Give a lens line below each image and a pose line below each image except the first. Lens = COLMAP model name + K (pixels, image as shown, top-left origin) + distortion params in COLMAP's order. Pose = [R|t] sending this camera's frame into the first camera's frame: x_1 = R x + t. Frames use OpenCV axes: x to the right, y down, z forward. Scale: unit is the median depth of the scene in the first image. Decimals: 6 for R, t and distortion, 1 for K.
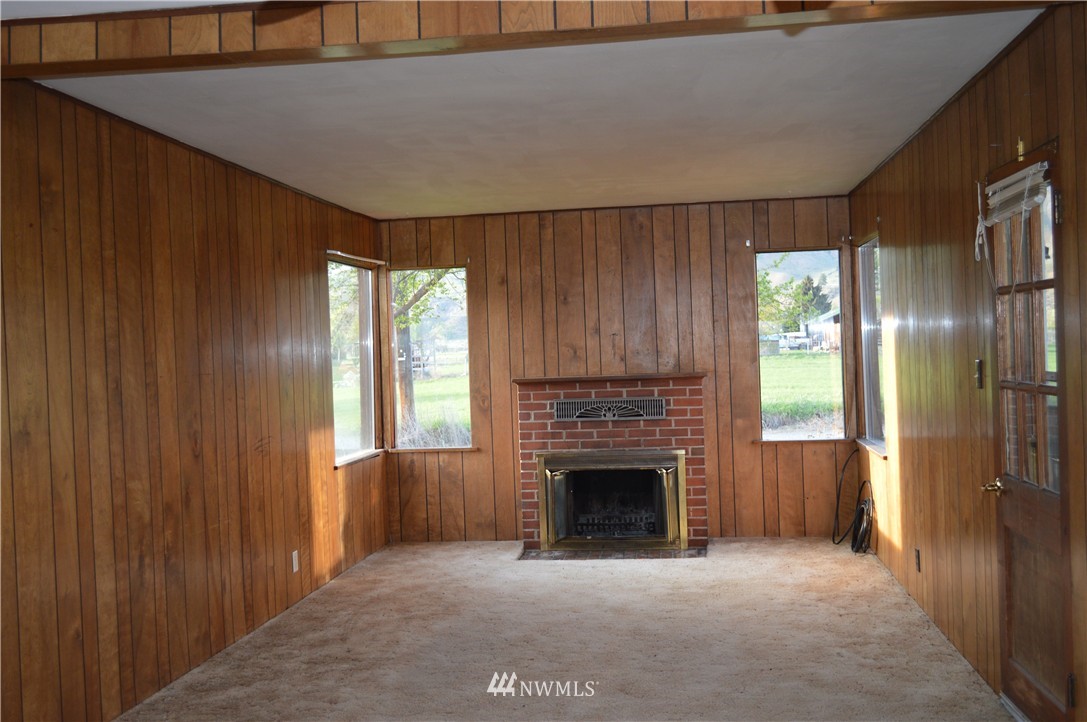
lens RADIAL K [[1098.7, 0, 550.3], [0, 1098.7, 361.5], [0, 0, 1]] dist [-0.012383, 0.000000]
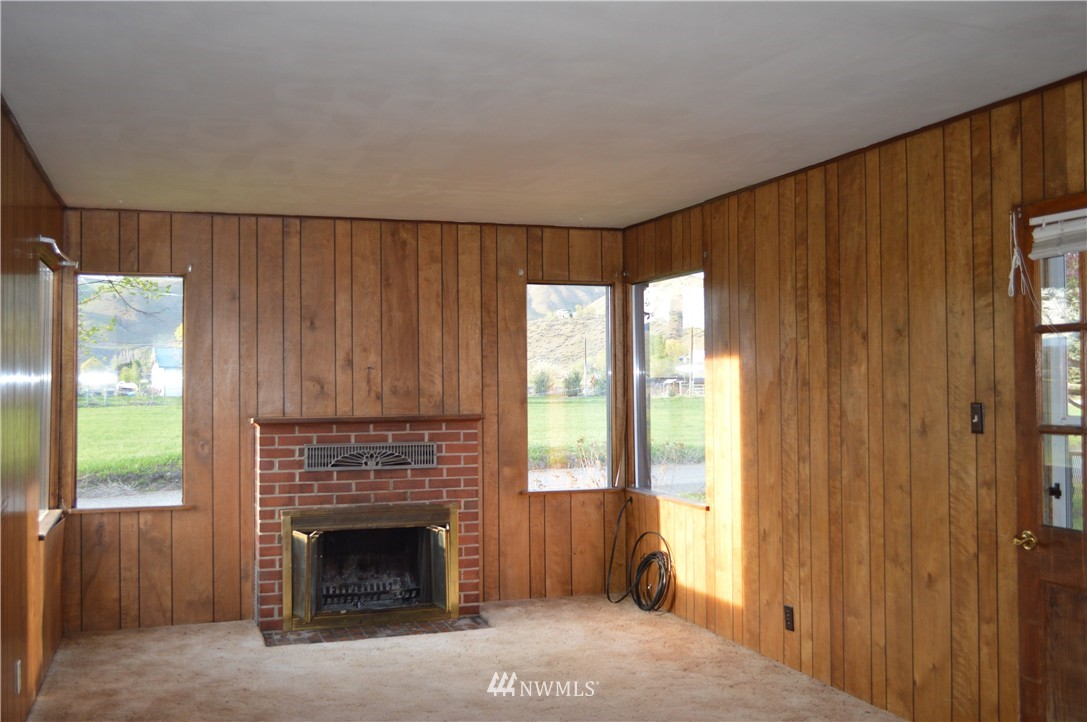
lens RADIAL K [[1098.7, 0, 548.6], [0, 1098.7, 360.4], [0, 0, 1]] dist [-0.012383, 0.000000]
pose [[0.896321, 0.038185, 0.441759, -0.198095], [-0.018507, 0.998639, -0.048771, 0.008496], [-0.443020, 0.035539, 0.895807, 0.183213]]
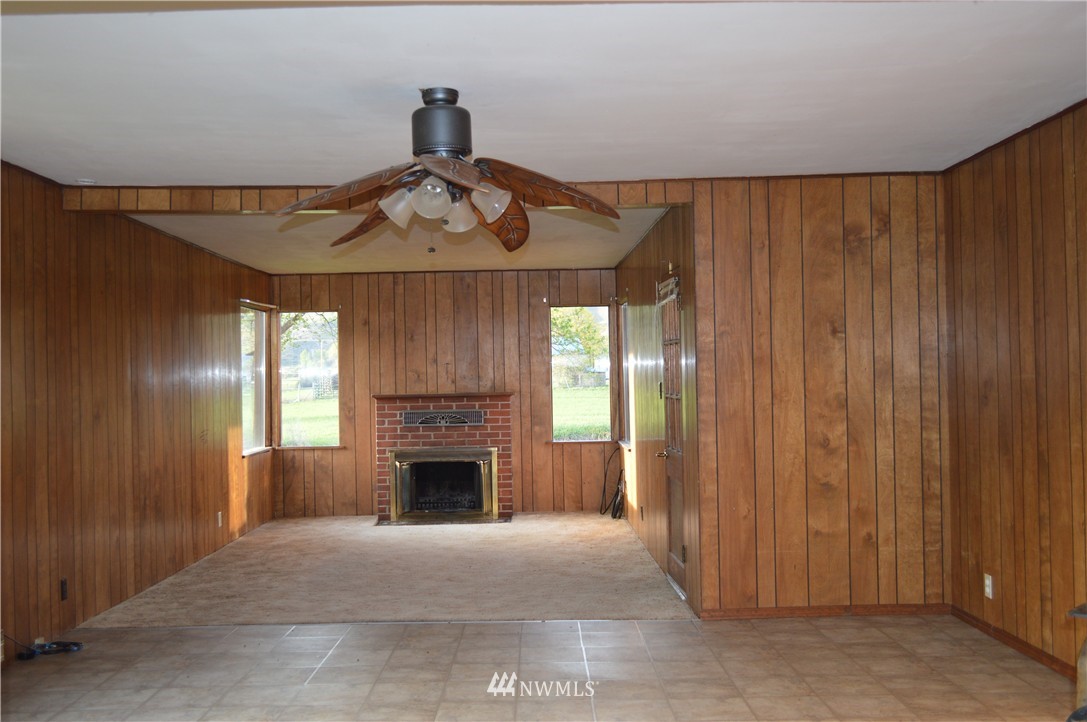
lens RADIAL K [[1098.7, 0, 547.7], [0, 1098.7, 358.8], [0, 0, 1]] dist [-0.012383, 0.000000]
pose [[0.988745, 0.018896, 0.148415, -0.022354], [-0.014509, 0.999427, -0.030581, 0.009584], [-0.148908, 0.028083, 0.988452, -0.381551]]
